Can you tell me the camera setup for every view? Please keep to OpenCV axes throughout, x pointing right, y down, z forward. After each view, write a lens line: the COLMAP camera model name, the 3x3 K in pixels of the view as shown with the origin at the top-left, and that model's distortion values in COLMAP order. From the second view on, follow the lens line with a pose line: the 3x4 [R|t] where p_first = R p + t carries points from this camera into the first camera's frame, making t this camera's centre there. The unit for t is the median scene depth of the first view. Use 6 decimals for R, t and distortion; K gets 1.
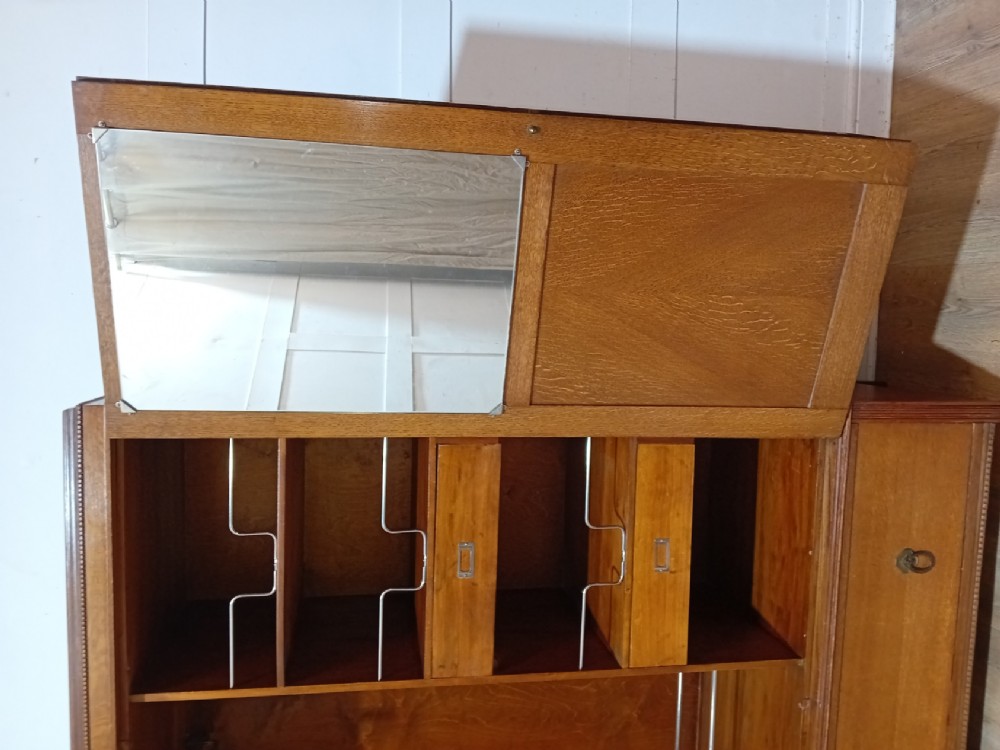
lens RADIAL K [[769.5, 0, 495.7], [0, 769.5, 365.6], [0, 0, 1]] dist [0.050942, -0.102444]
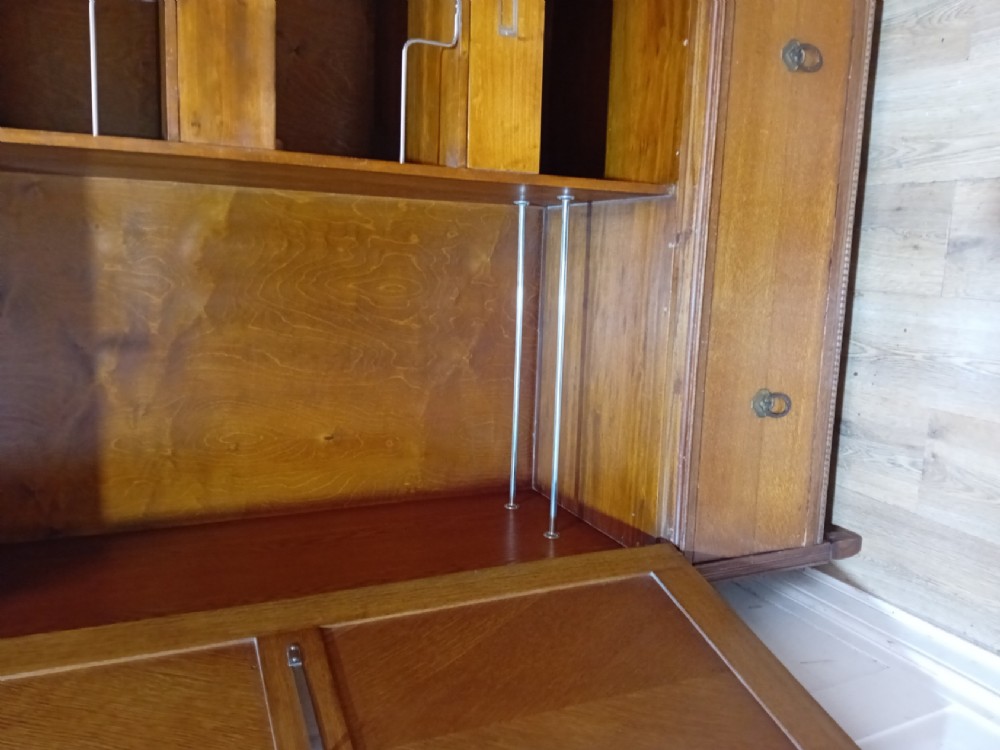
lens RADIAL K [[769.5, 0, 501.3], [0, 769.5, 376.6], [0, 0, 1]] dist [0.050942, -0.102444]
pose [[0.967924, -0.031848, 0.249218, 0.012484], [0.009213, 0.995765, 0.091469, 0.529261], [-0.251076, -0.086239, 0.964118, 0.257192]]
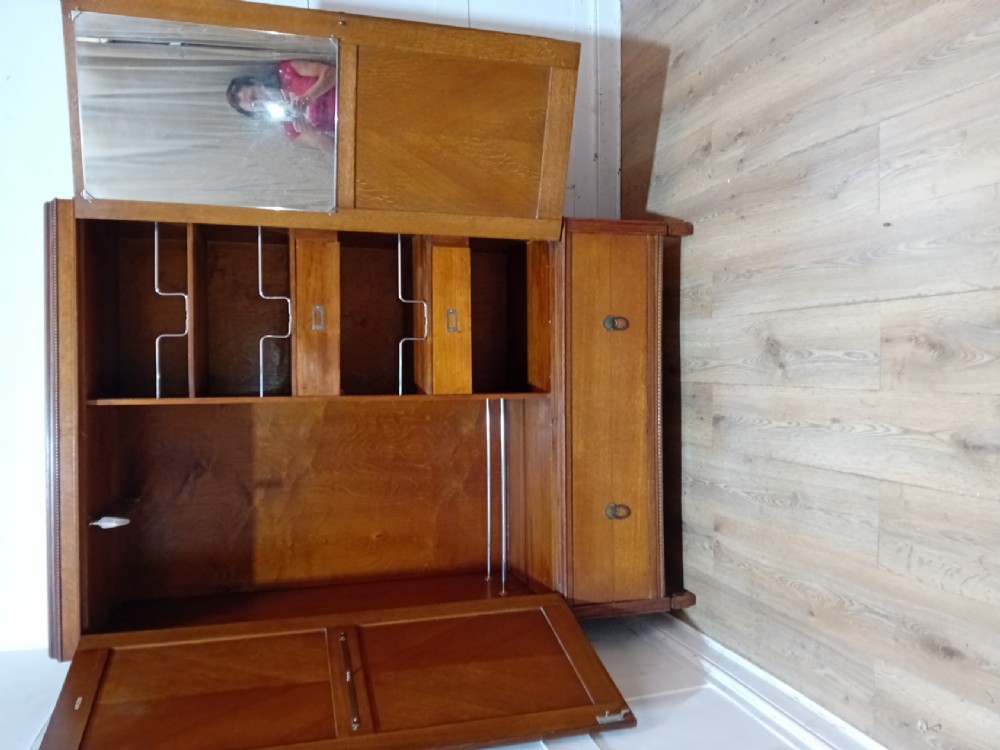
lens RADIAL K [[769.5, 0, 503.9], [0, 769.5, 371.3], [0, 0, 1]] dist [0.050942, -0.102444]
pose [[0.992968, -0.032959, 0.113706, 0.142633], [0.040683, 0.996970, -0.066296, 0.454696], [-0.111176, 0.070455, 0.991300, -0.519759]]
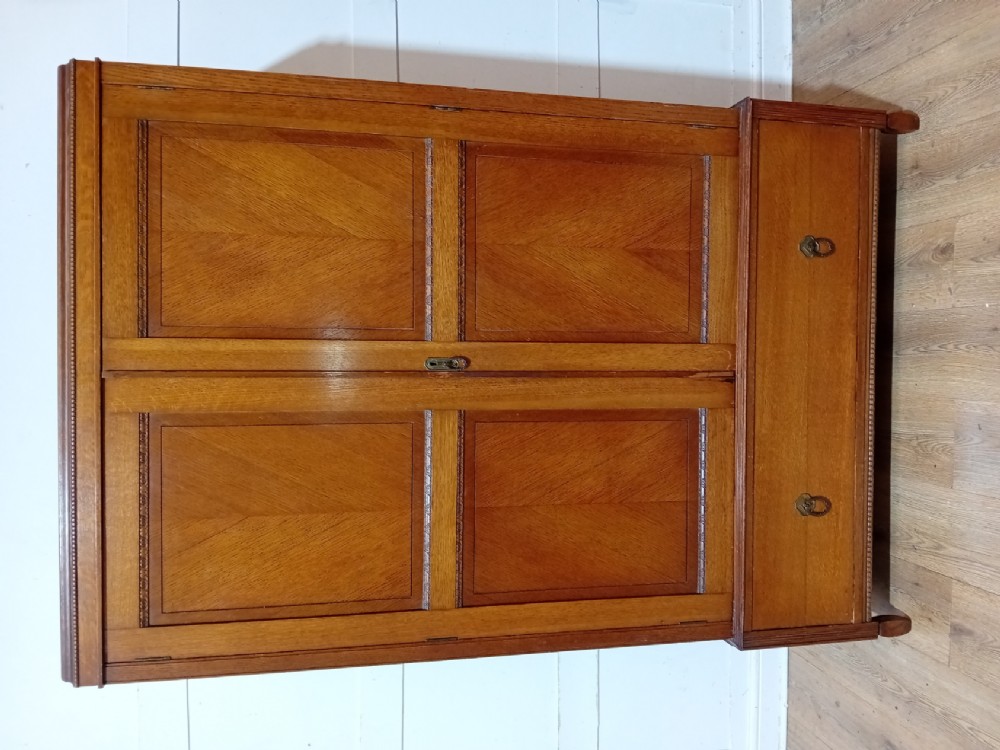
lens RADIAL K [[769.5, 0, 498.5], [0, 769.5, 378.0], [0, 0, 1]] dist [0.050942, -0.102444]
pose [[0.999155, -0.022109, 0.034660, 0.033918], [0.023694, 0.998659, -0.046021, 0.497787], [-0.033597, 0.046803, 0.998339, -0.111268]]
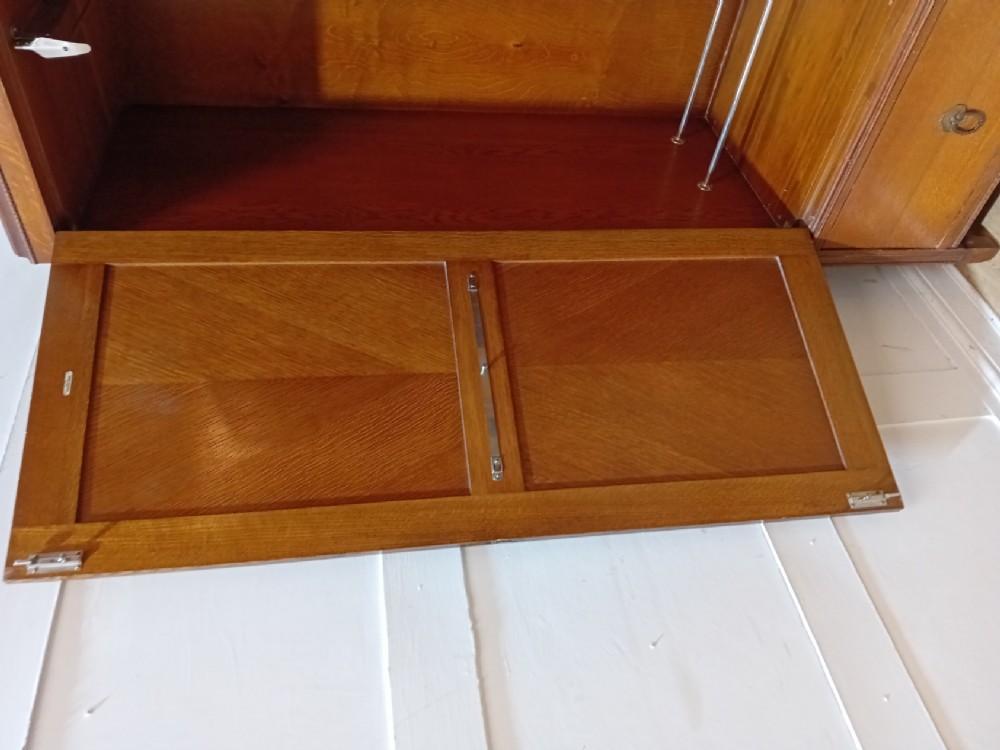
lens RADIAL K [[774.0, 0, 500.2], [0, 774.0, 376.5], [0, 0, 1]] dist [0.043879, -0.082311]
pose [[0.996203, 0.067069, 0.055511, -0.010973], [-0.086935, 0.731906, 0.675838, 0.308841], [0.004699, -0.678097, 0.734957, 0.199966]]
